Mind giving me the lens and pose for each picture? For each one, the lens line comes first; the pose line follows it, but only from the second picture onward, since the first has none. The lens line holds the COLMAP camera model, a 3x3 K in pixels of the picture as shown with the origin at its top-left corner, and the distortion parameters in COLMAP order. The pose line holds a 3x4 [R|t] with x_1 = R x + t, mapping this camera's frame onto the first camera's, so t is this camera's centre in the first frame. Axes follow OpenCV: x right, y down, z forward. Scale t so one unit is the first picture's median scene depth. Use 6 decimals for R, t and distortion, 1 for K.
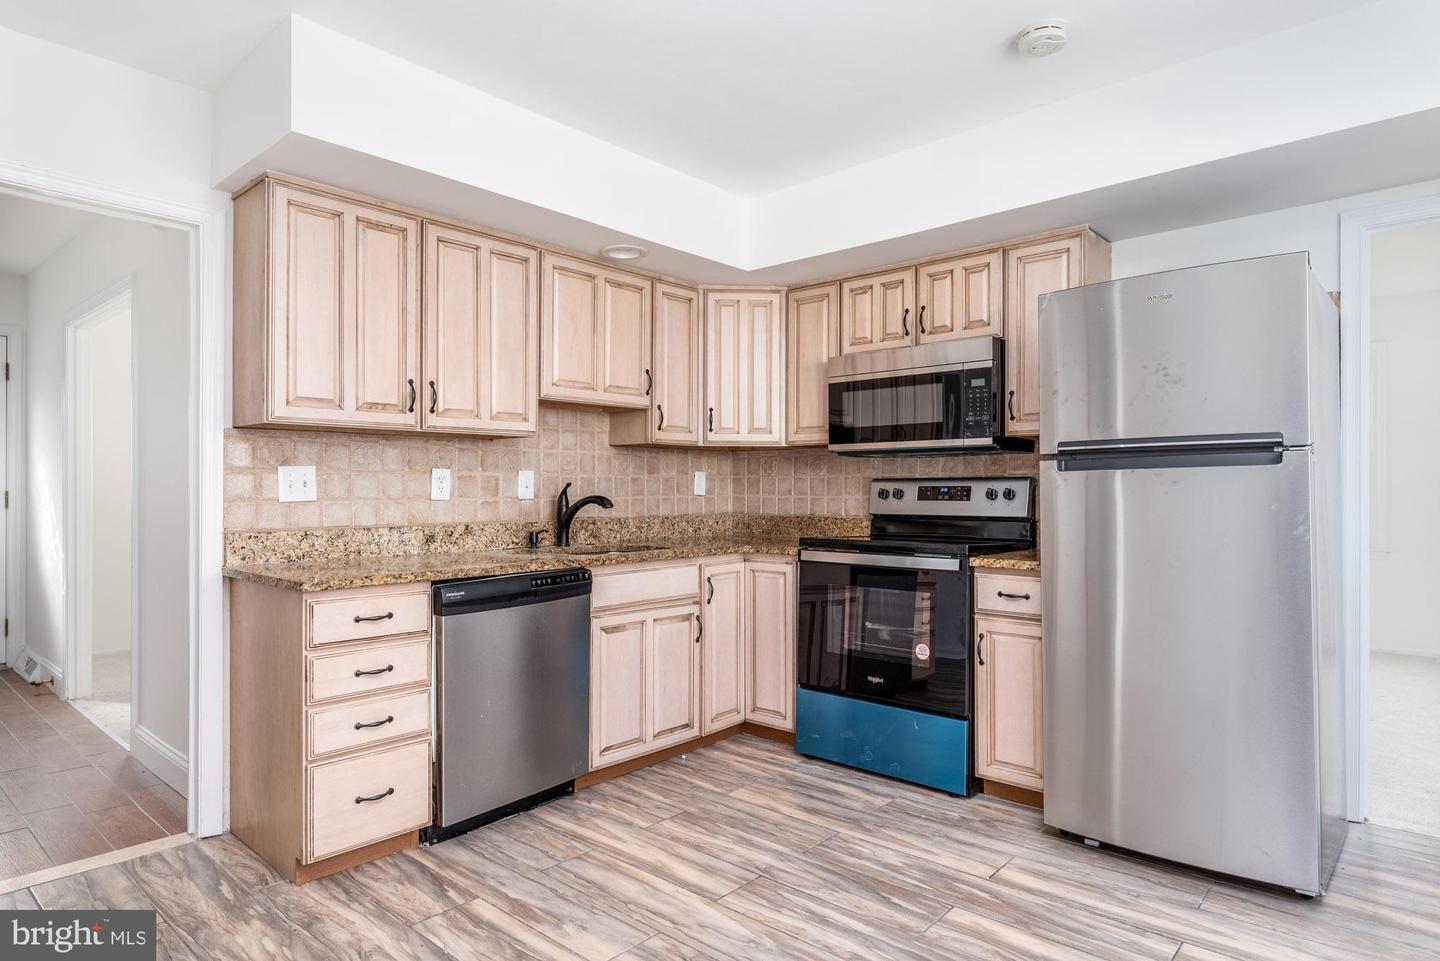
lens RADIAL K [[828.5, 0, 720.3], [0, 828.5, 481.9], [0, 0, 1]] dist [0.000637, -0.001143]
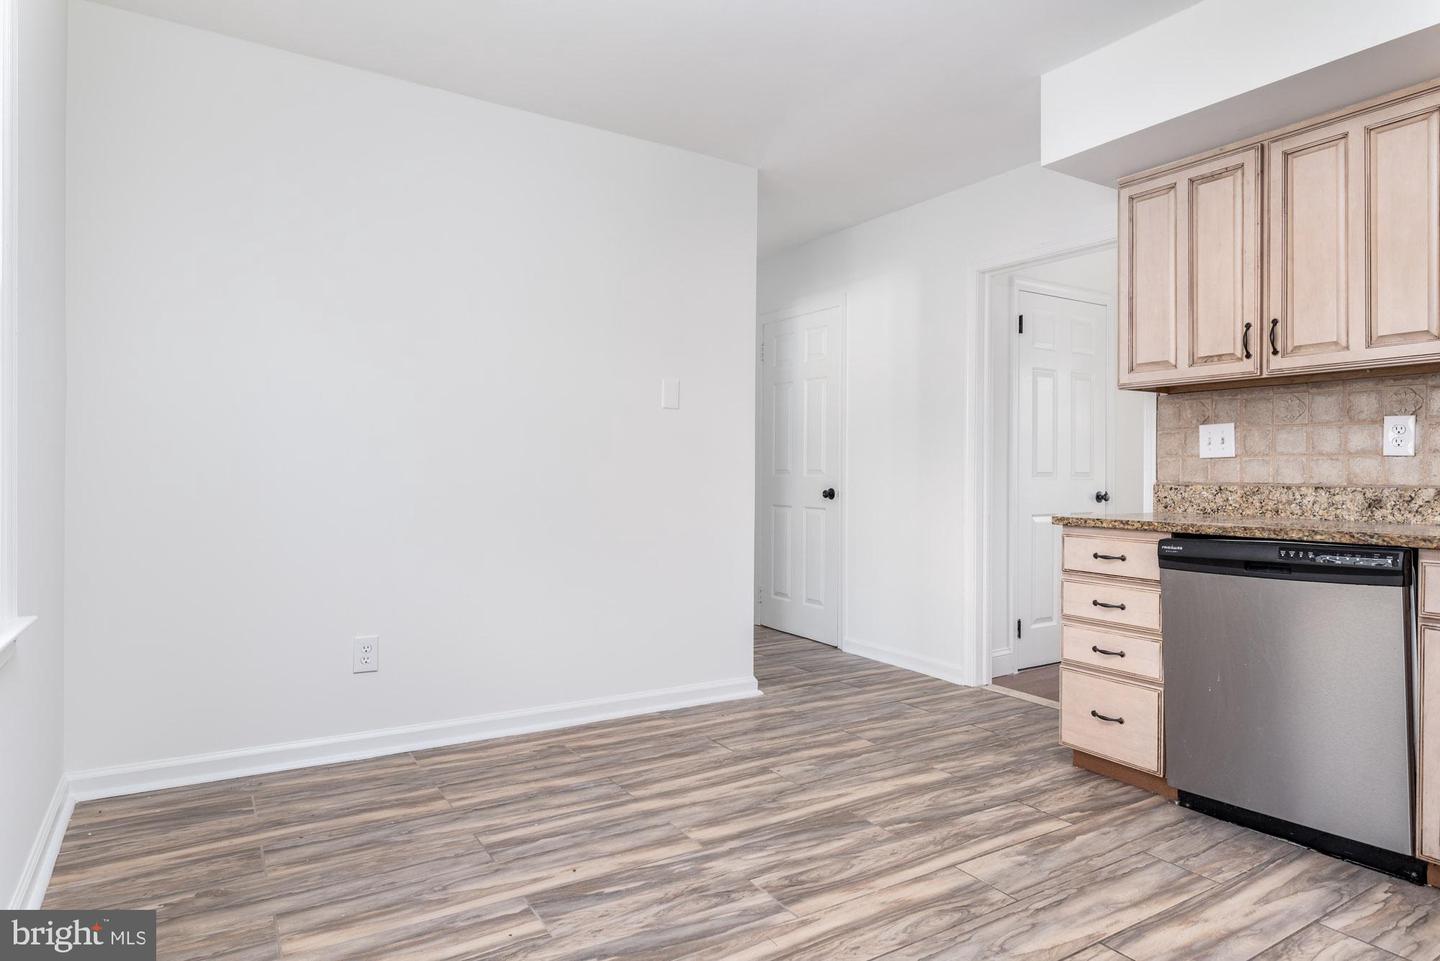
lens RADIAL K [[828.5, 0, 716.5], [0, 828.5, 471.9], [0, 0, 1]] dist [0.000637, -0.001143]
pose [[-0.281614, -0.005139, -0.959514, 0.670387], [0.000049, 0.999986, -0.005370, 0.046689], [0.959528, -0.001559, -0.281609, 0.679864]]
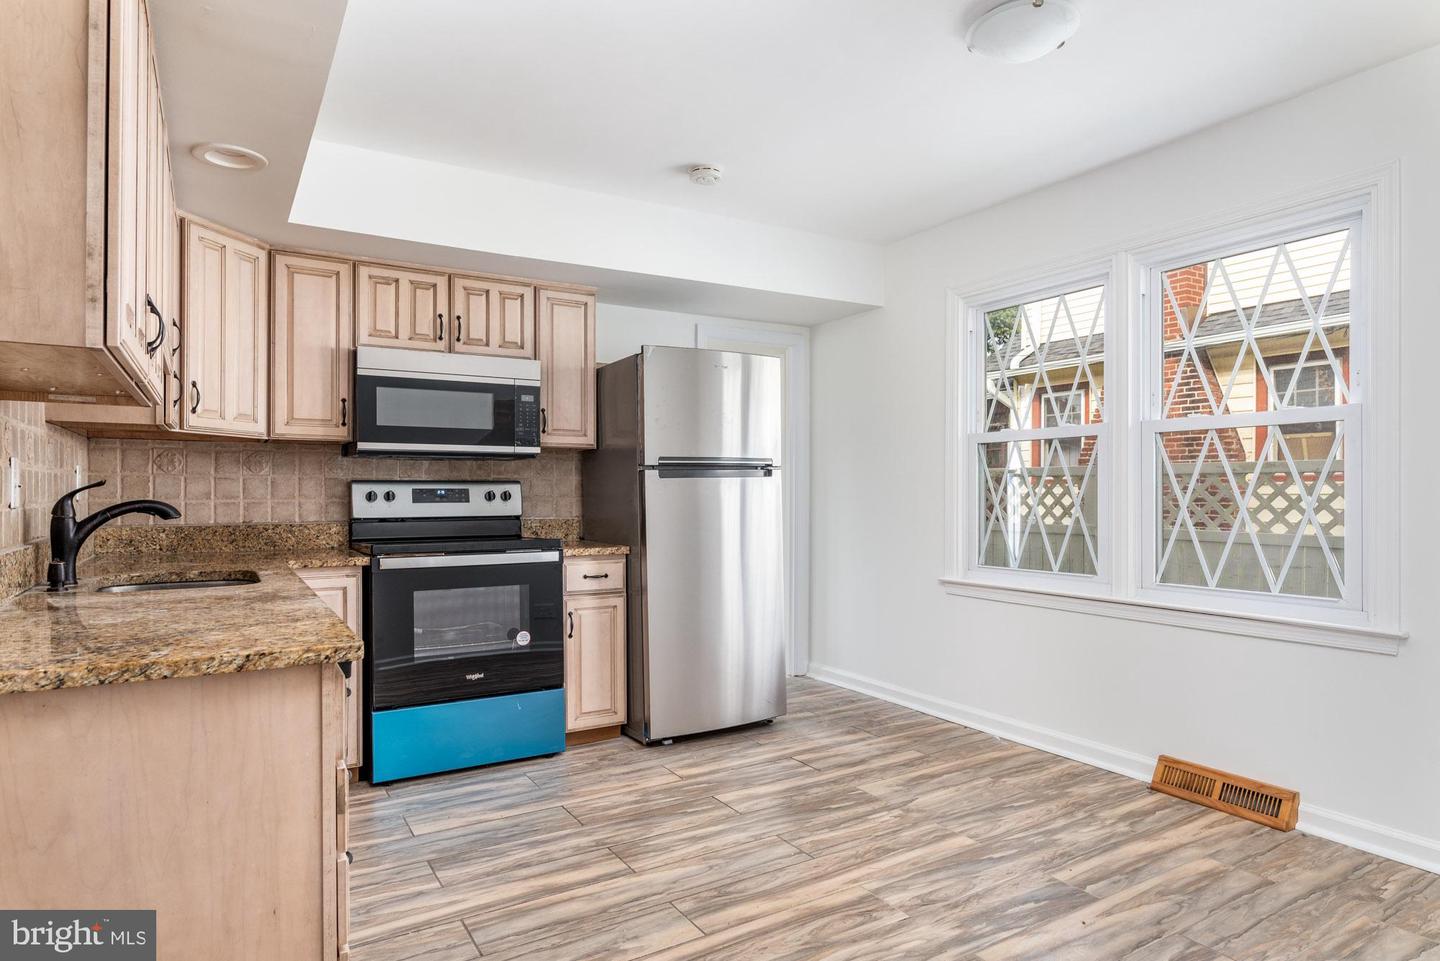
lens RADIAL K [[828.5, 0, 722.0], [0, 828.5, 488.2], [0, 0, 1]] dist [0.000637, -0.001143]
pose [[0.292231, 0.006010, 0.956329, -0.785506], [-0.006879, 0.999968, -0.004182, 0.008243], [-0.956323, -0.005357, 0.292263, 0.452667]]
